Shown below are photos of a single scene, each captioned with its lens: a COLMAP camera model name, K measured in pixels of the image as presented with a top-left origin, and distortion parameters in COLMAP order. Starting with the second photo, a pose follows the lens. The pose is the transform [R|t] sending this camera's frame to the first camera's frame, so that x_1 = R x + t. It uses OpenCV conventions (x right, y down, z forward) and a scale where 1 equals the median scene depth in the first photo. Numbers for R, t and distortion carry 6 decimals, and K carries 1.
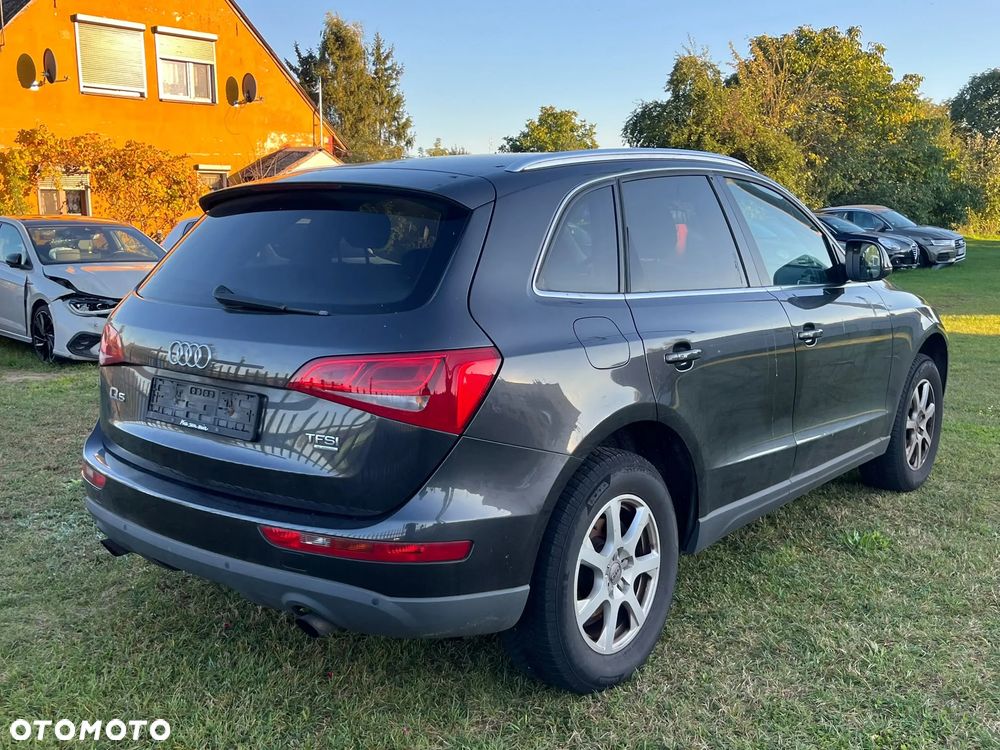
lens RADIAL K [[879.3, 0, 493.8], [0, 879.3, 371.6], [0, 0, 1]] dist [0.007973, 0.015873]
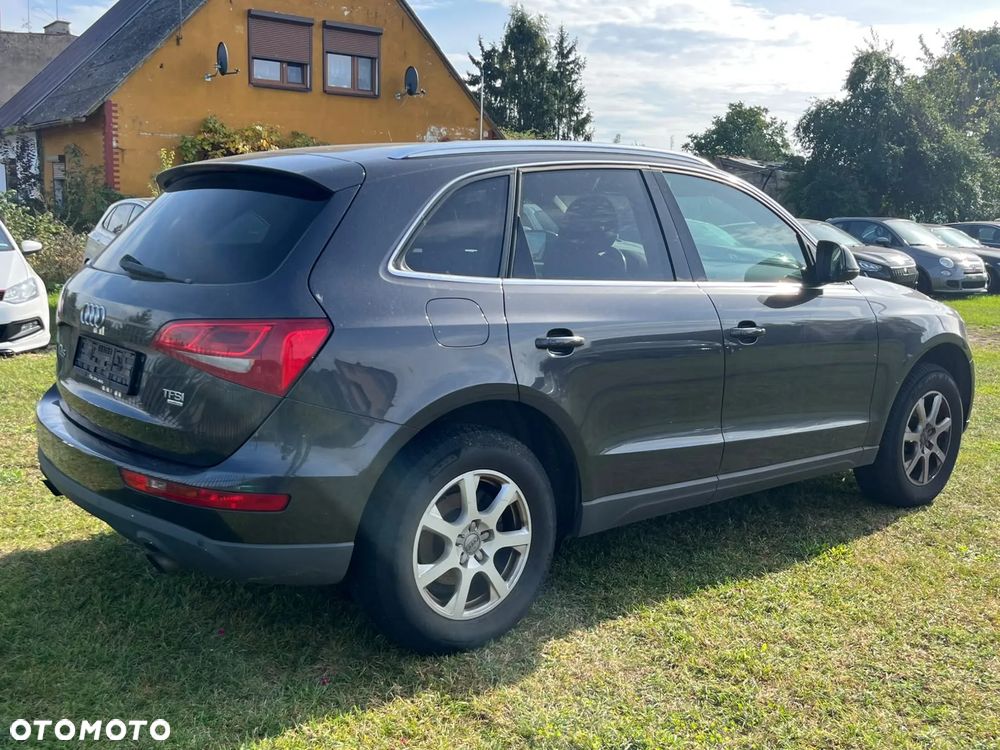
lens RADIAL K [[897.0, 0, 526.4], [0, 897.0, 373.3], [0, 0, 1]] dist [0.018567, 0.003435]
pose [[0.988191, 0.055543, -0.142809, 0.264484], [-0.055441, 0.998451, 0.004694, 0.013157], [0.142848, 0.003279, 0.989739, -0.038753]]
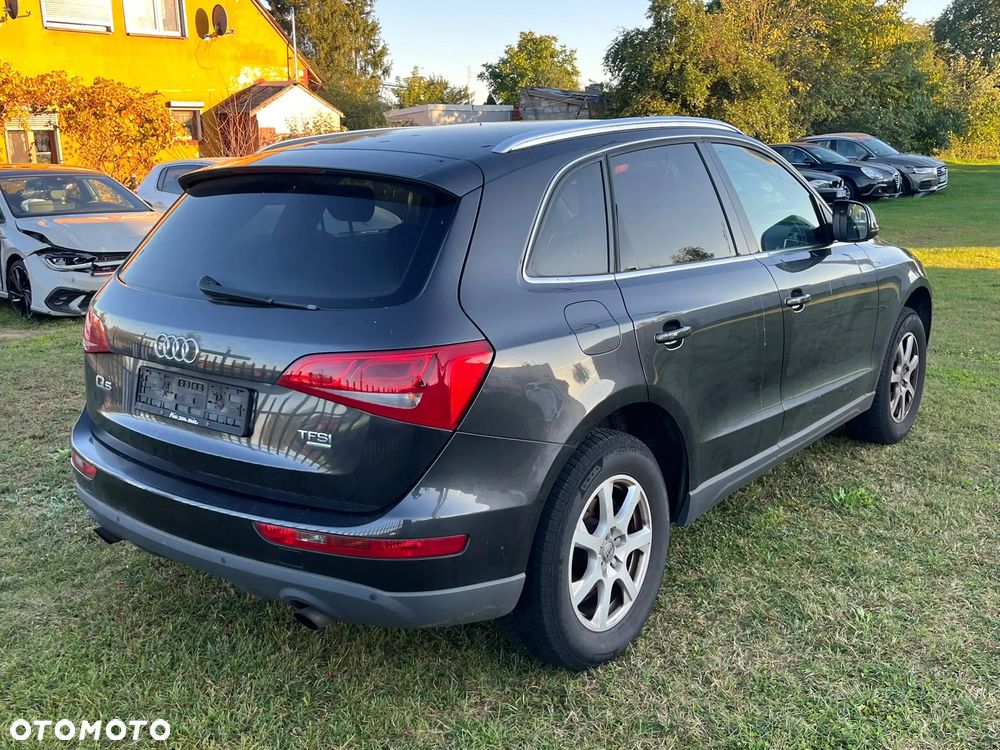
lens RADIAL K [[880.2, 0, 497.7], [0, 880.2, 359.9], [0, 0, 1]] dist [0.010742, 0.010757]
pose [[0.999557, -0.020397, 0.021662, -0.005201], [0.019021, 0.997900, 0.061915, -0.043843], [-0.022879, -0.061475, 0.997846, 0.003223]]
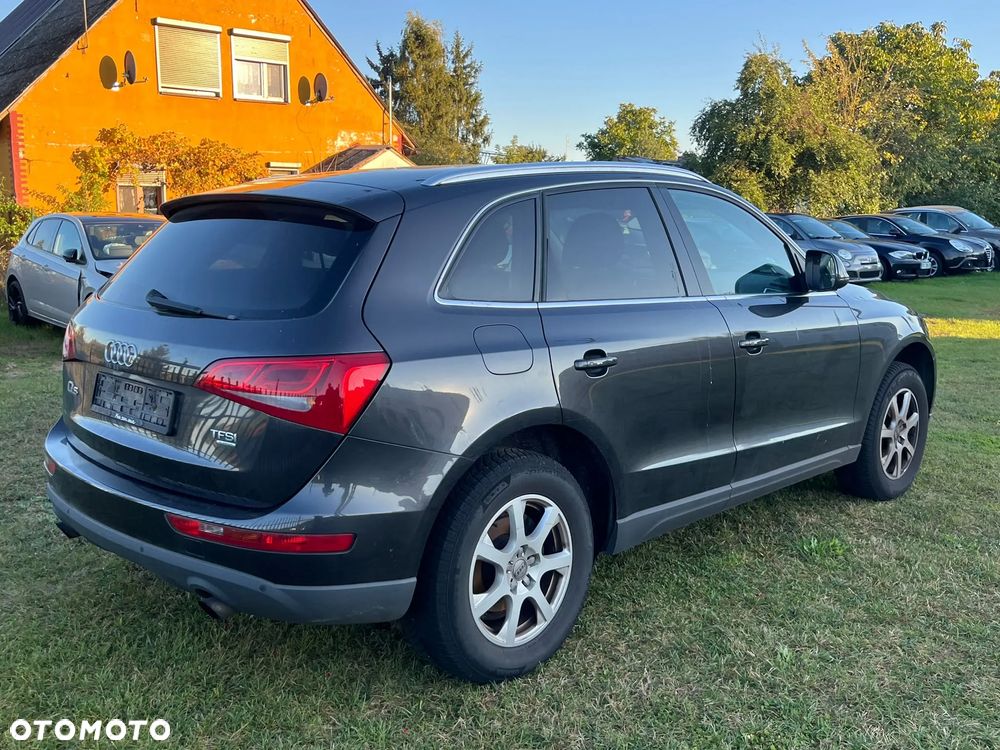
lens RADIAL K [[875.4, 0, 503.7], [0, 875.4, 363.1], [0, 0, 1]] dist [0.014749, 0.003610]
pose [[0.997510, 0.019430, -0.067799, 0.142233], [-0.019811, 0.999791, -0.004950, -0.008424], [0.067688, 0.006281, 0.997687, -0.032063]]
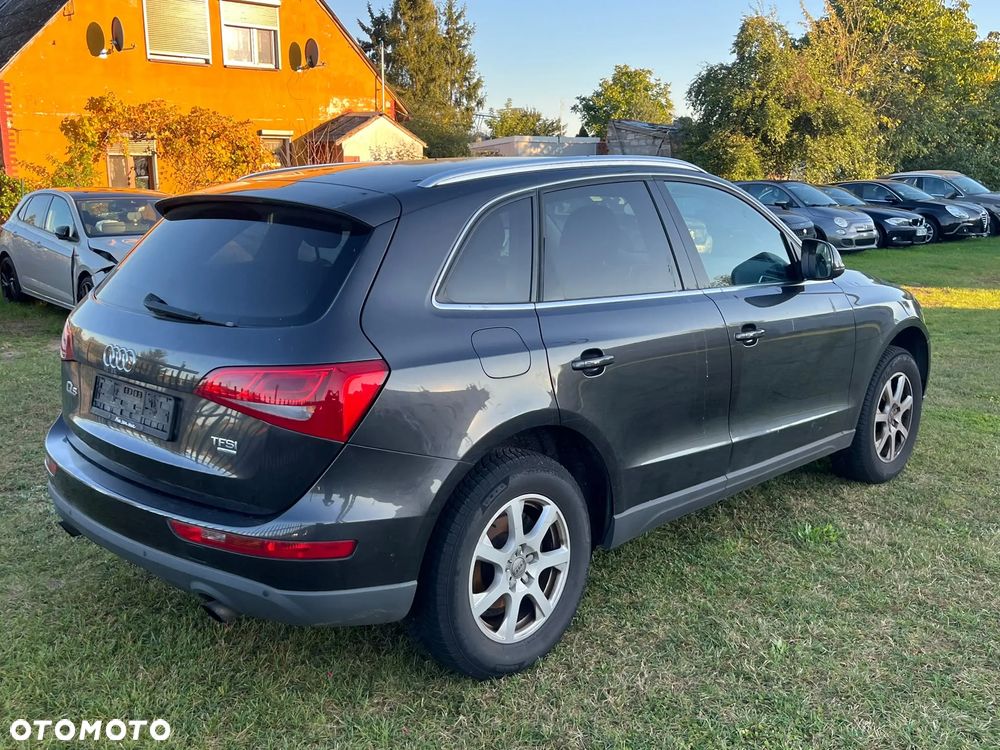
lens RADIAL K [[875.4, 0, 503.7], [0, 875.4, 363.1], [0, 0, 1]] dist [0.014749, 0.003610]
pose [[0.997959, 0.015612, -0.061922, 0.139893], [-0.013588, 0.999363, 0.032985, -0.040142], [0.062397, -0.032077, 0.997536, -0.036038]]
